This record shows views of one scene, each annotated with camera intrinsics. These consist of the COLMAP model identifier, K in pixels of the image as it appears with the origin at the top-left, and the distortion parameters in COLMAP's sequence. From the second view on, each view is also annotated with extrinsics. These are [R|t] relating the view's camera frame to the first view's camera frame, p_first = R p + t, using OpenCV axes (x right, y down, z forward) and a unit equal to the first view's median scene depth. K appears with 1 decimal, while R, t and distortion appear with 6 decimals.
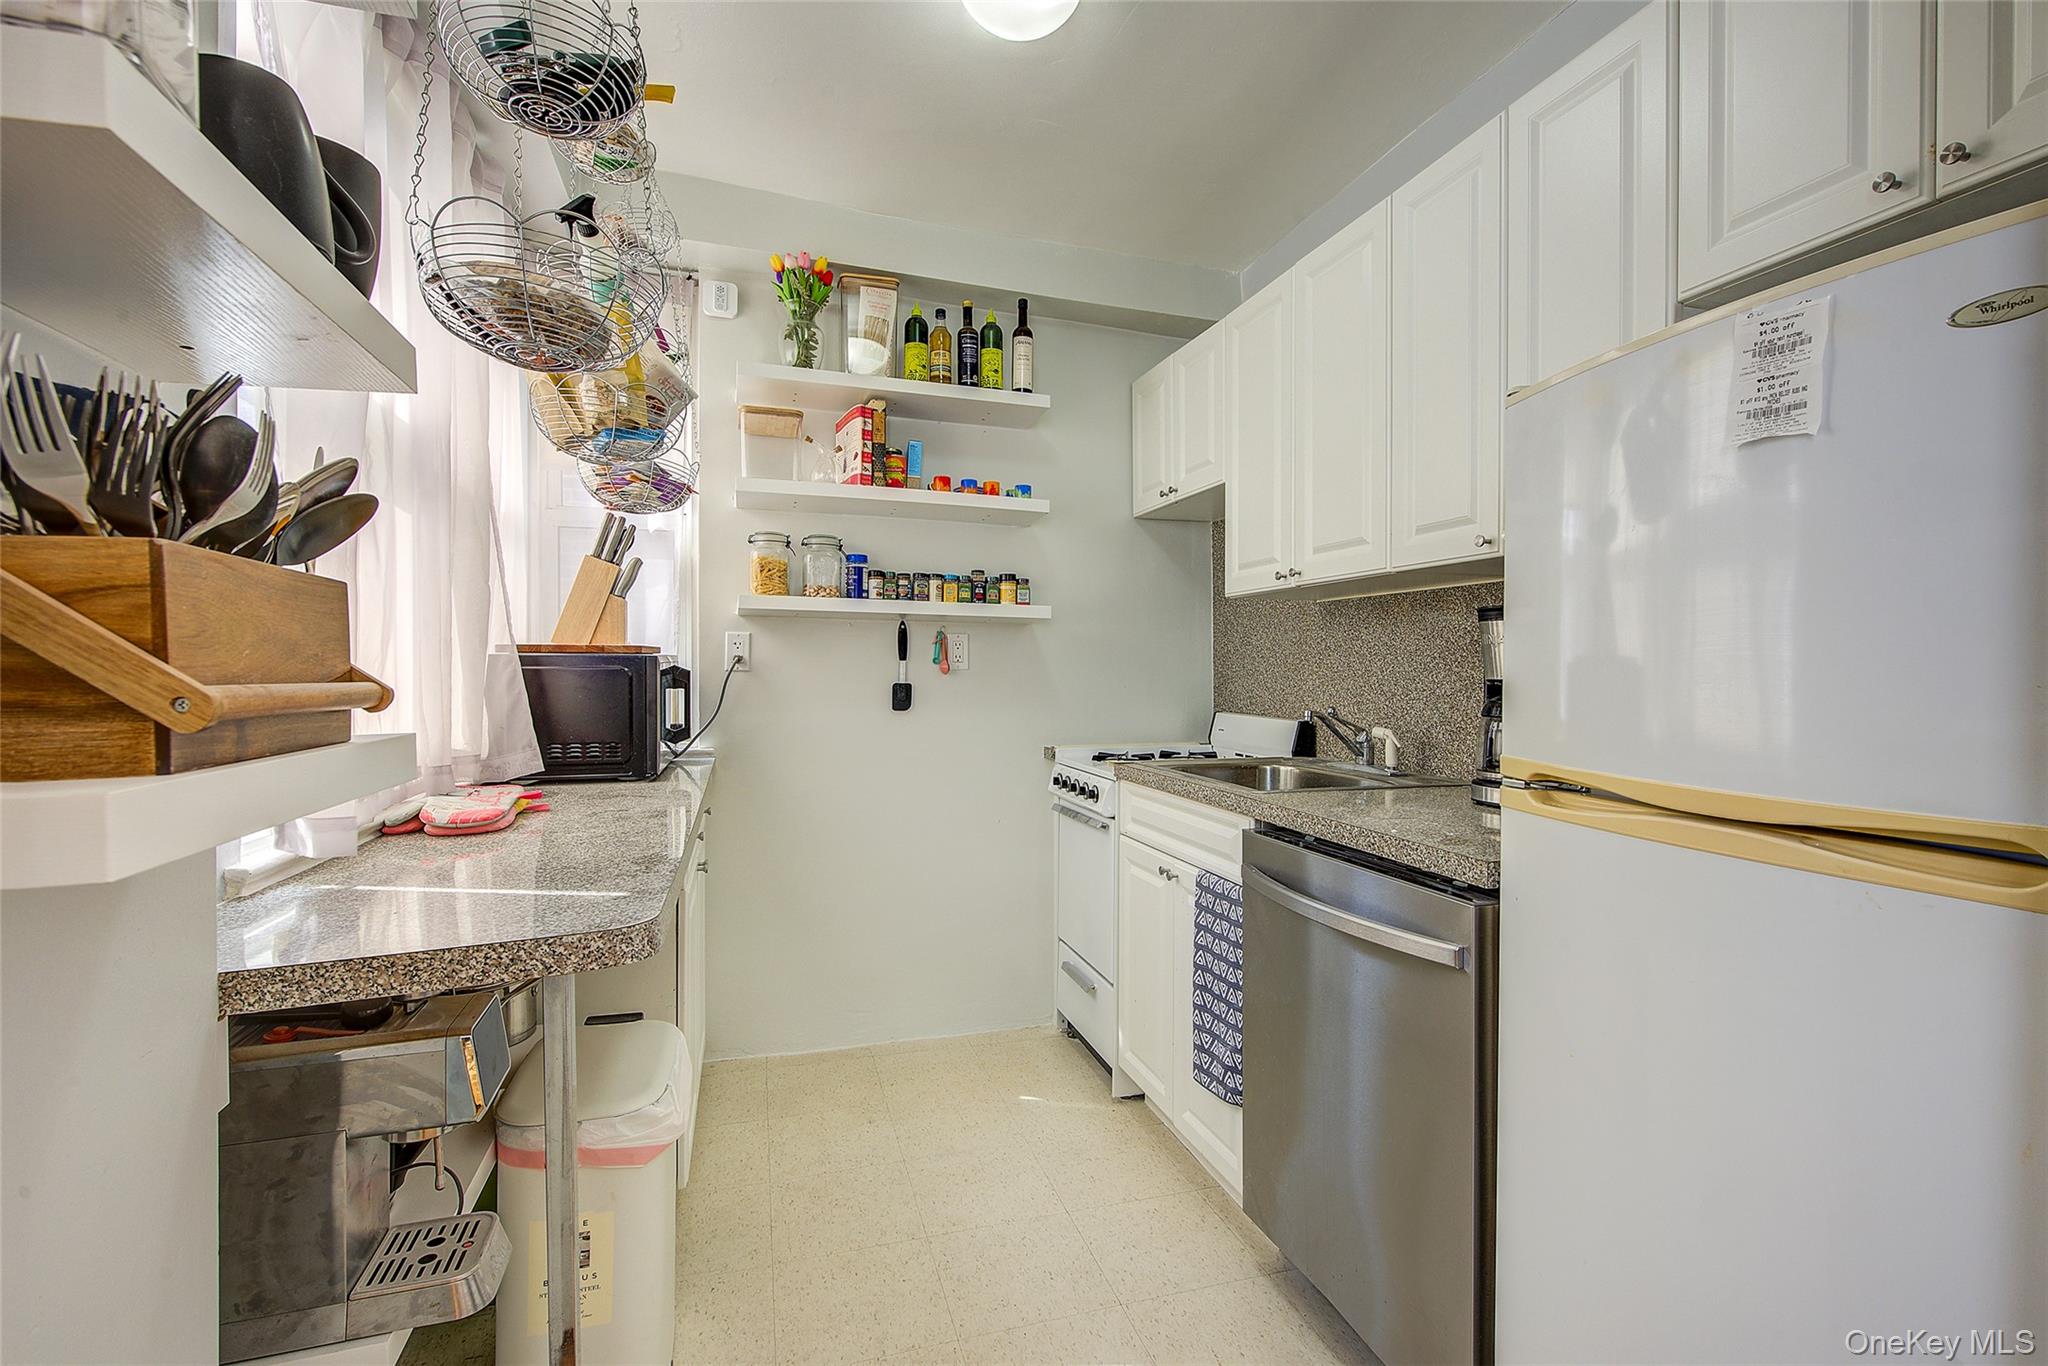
lens RADIAL K [[927.5, 0, 1024.0], [0, 927.5, 683.0], [0, 0, 1]] dist [0.007103, -0.004593]
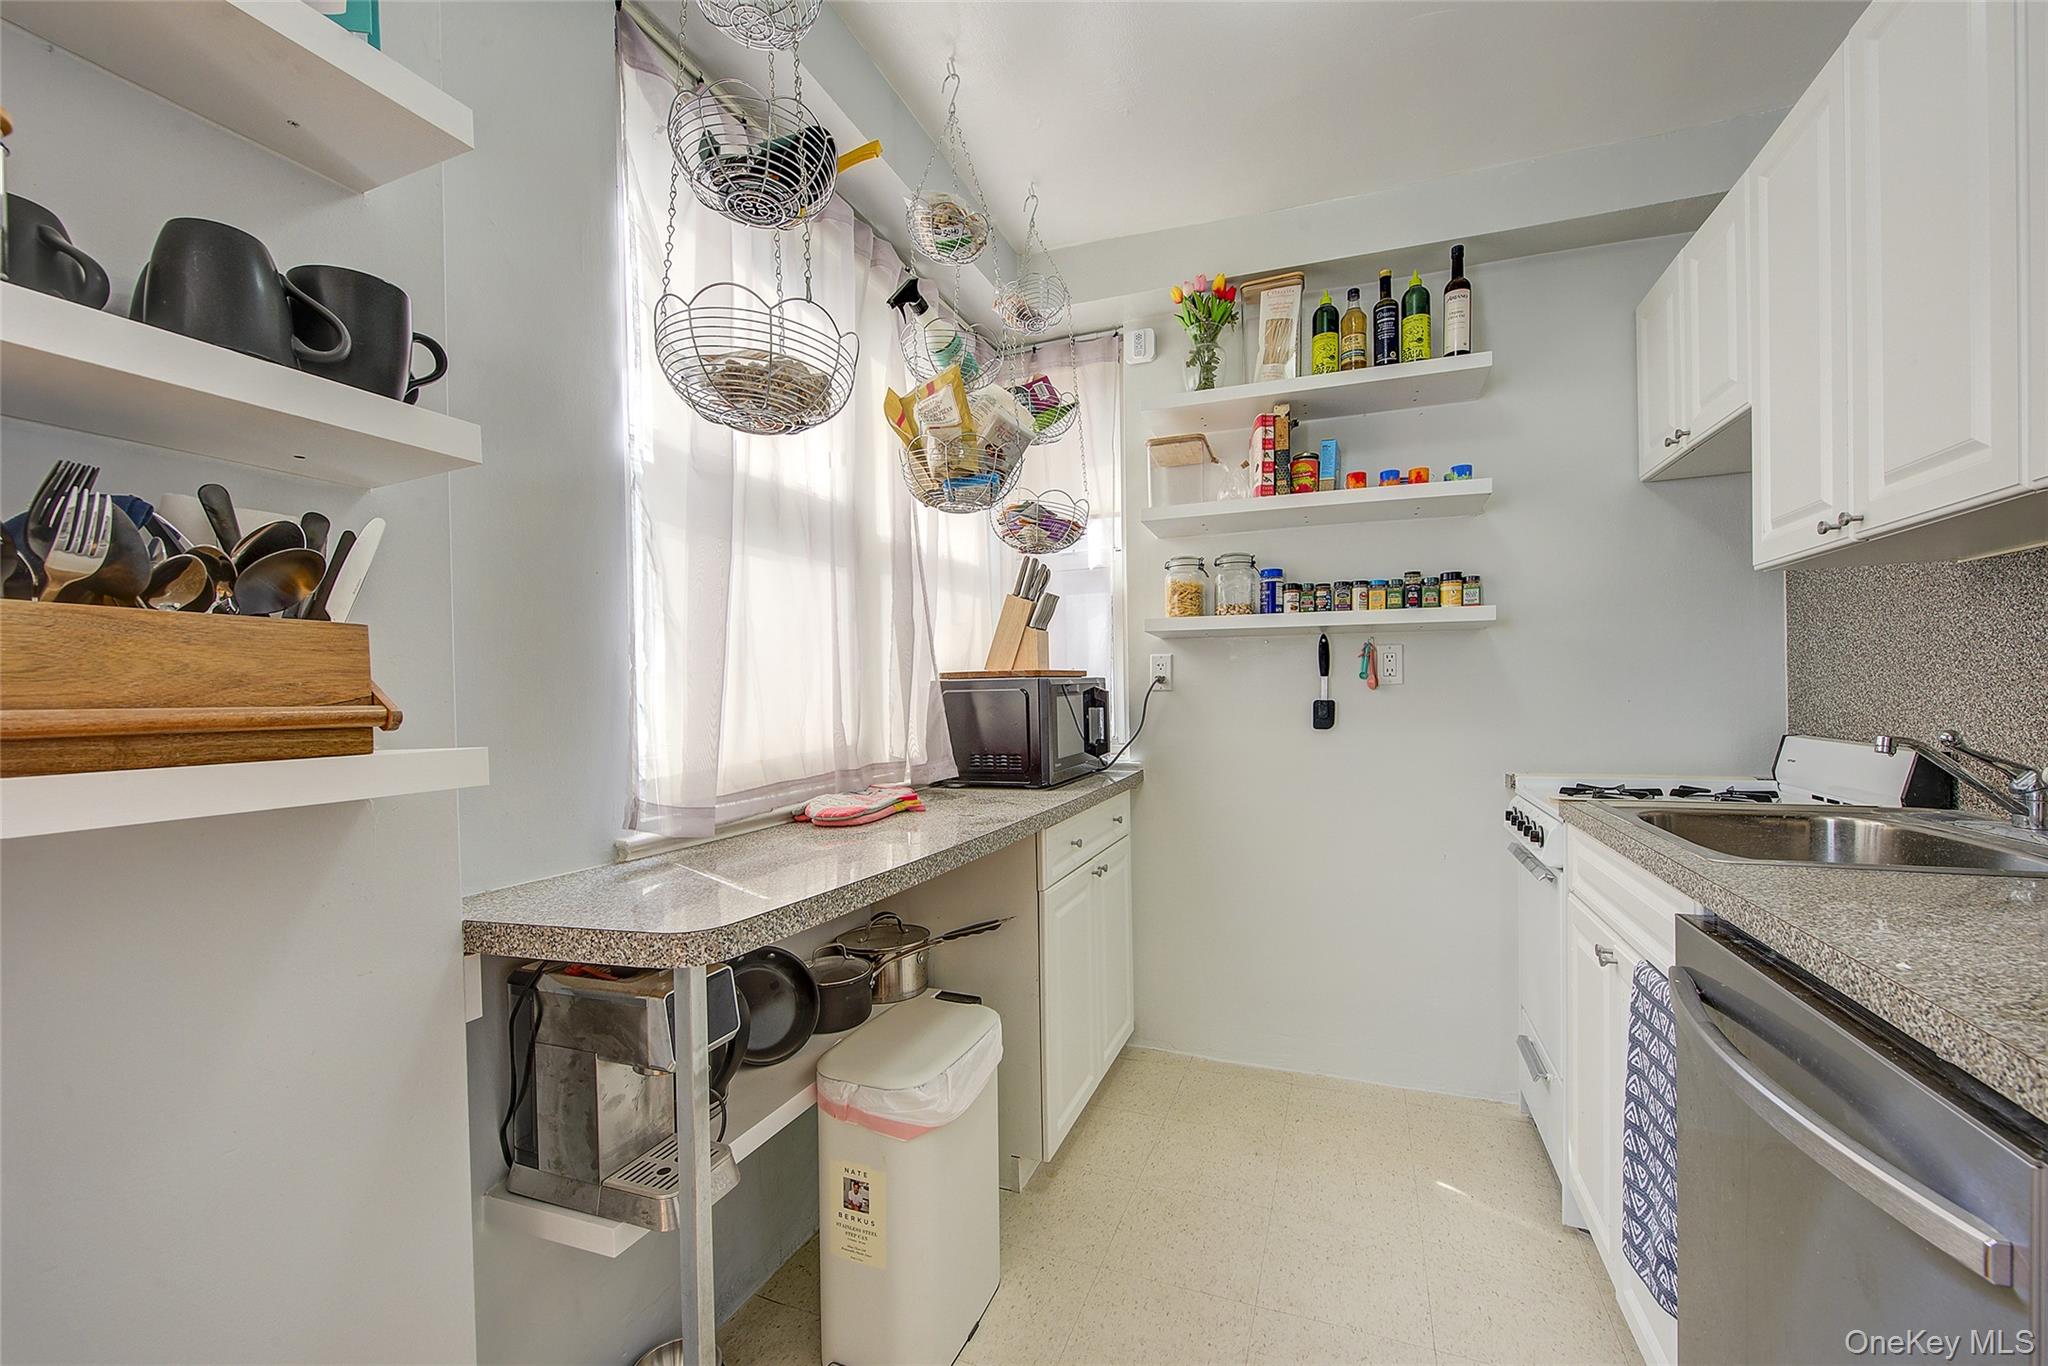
lens RADIAL K [[808.7, 0, 1049.4], [0, 808.7, 712.5], [0, 0, 1]] dist [0.006911, -0.007668]
pose [[0.786365, -0.002825, -0.617755, 0.176061], [0.011091, 0.999893, 0.009545, 0.002117], [0.617662, -0.014357, 0.786312, 0.196938]]
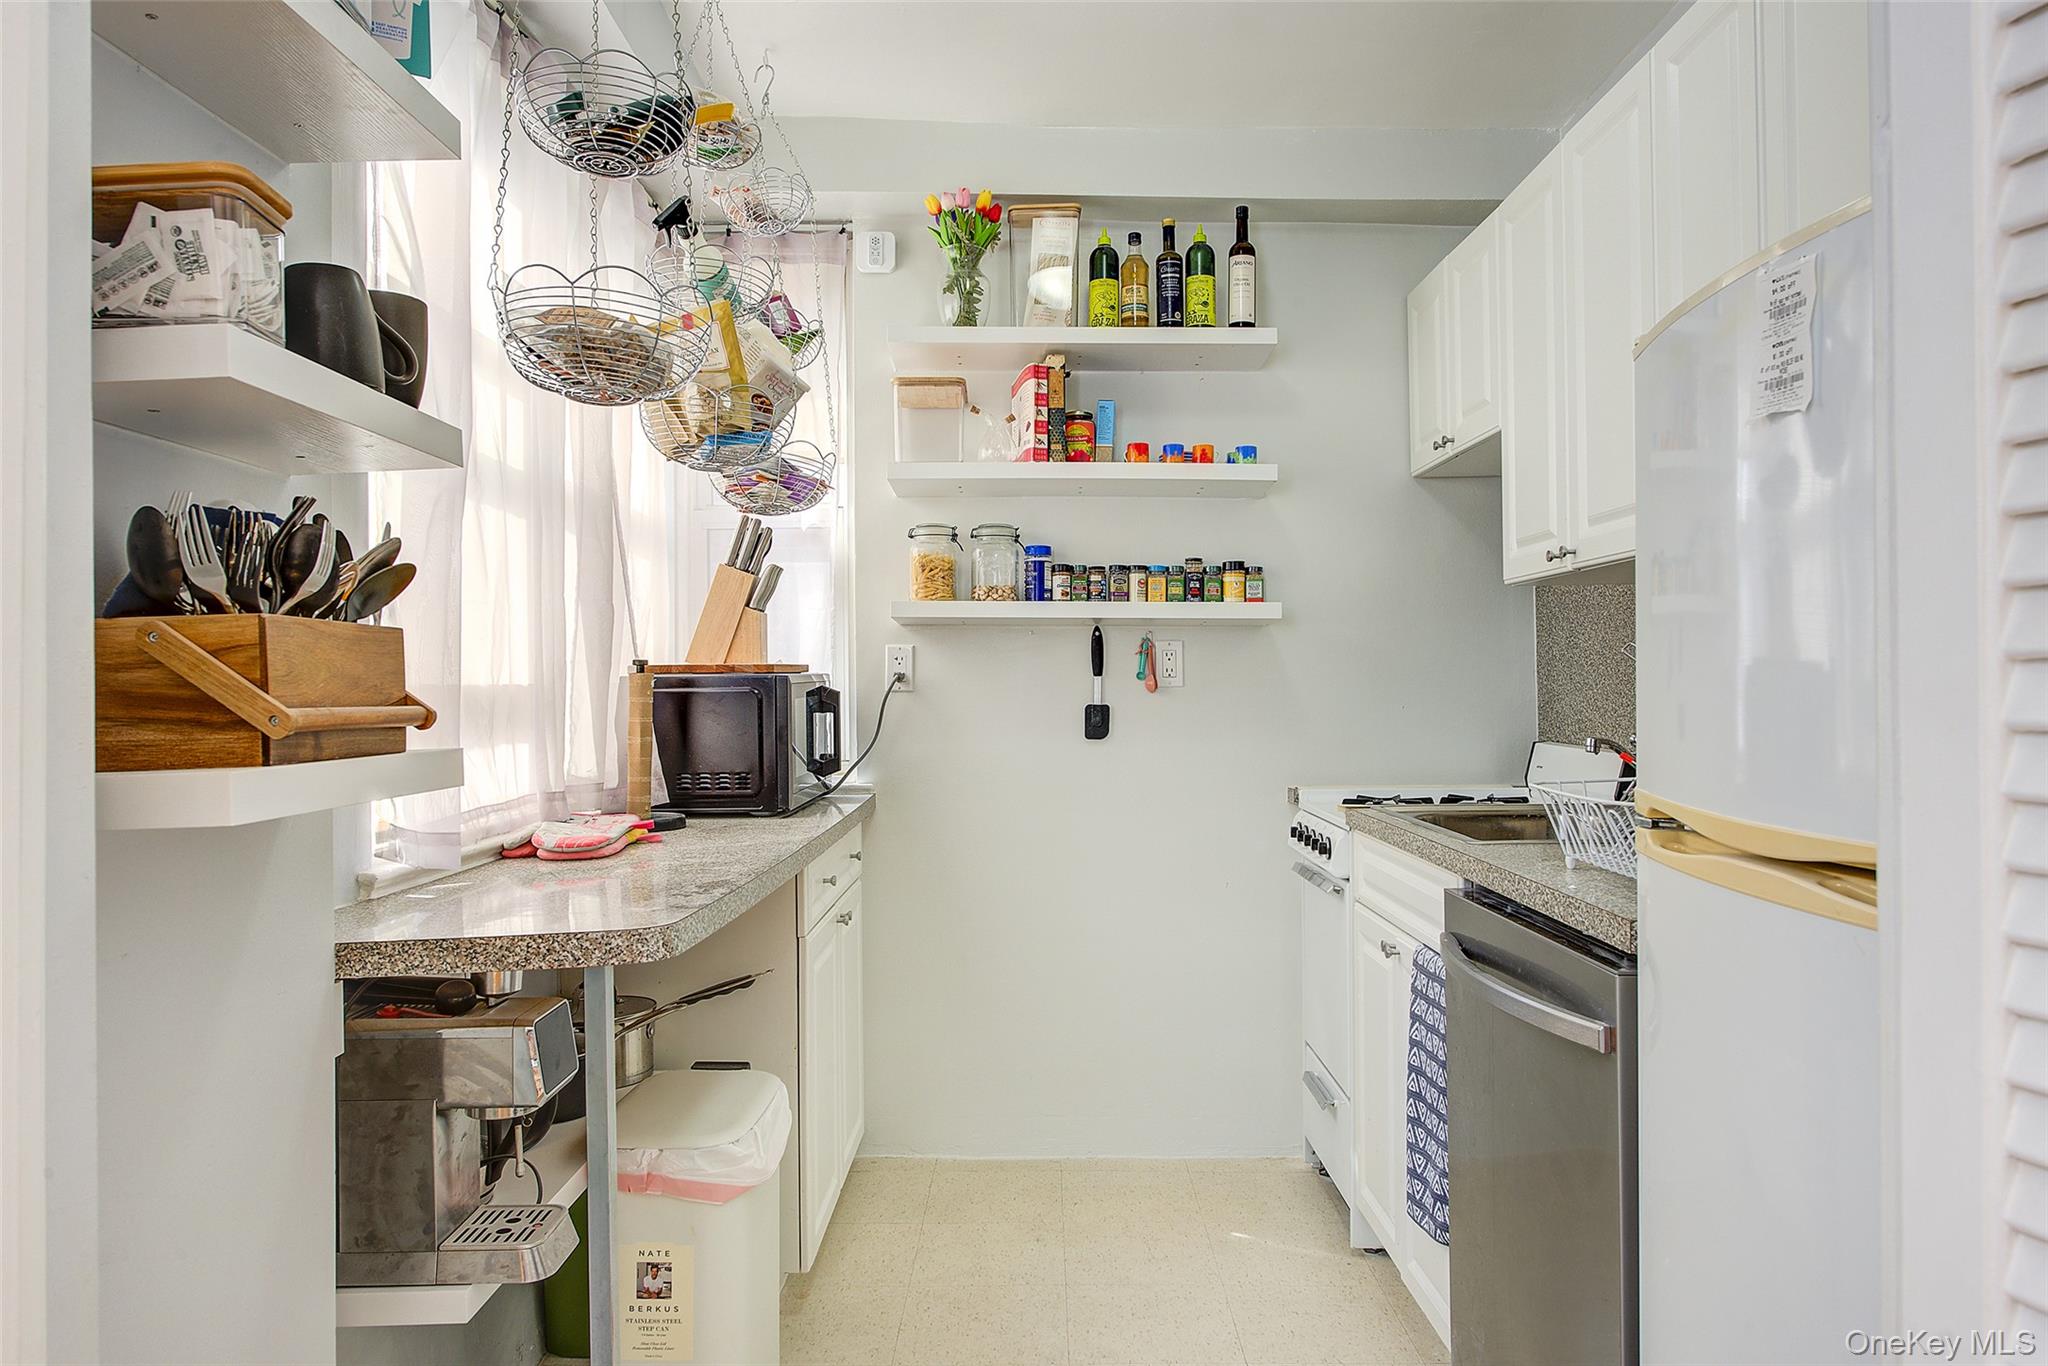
lens RADIAL K [[1366.7, 0, 1026.7], [0, 1366.7, 693.3], [0, 0, 1]] dist [0.002129, 0.001211]
pose [[0.953631, -0.009354, -0.300831, 0.180982], [0.006785, 0.999931, -0.009582, 0.001489], [0.300900, 0.007097, 0.953629, -0.147887]]
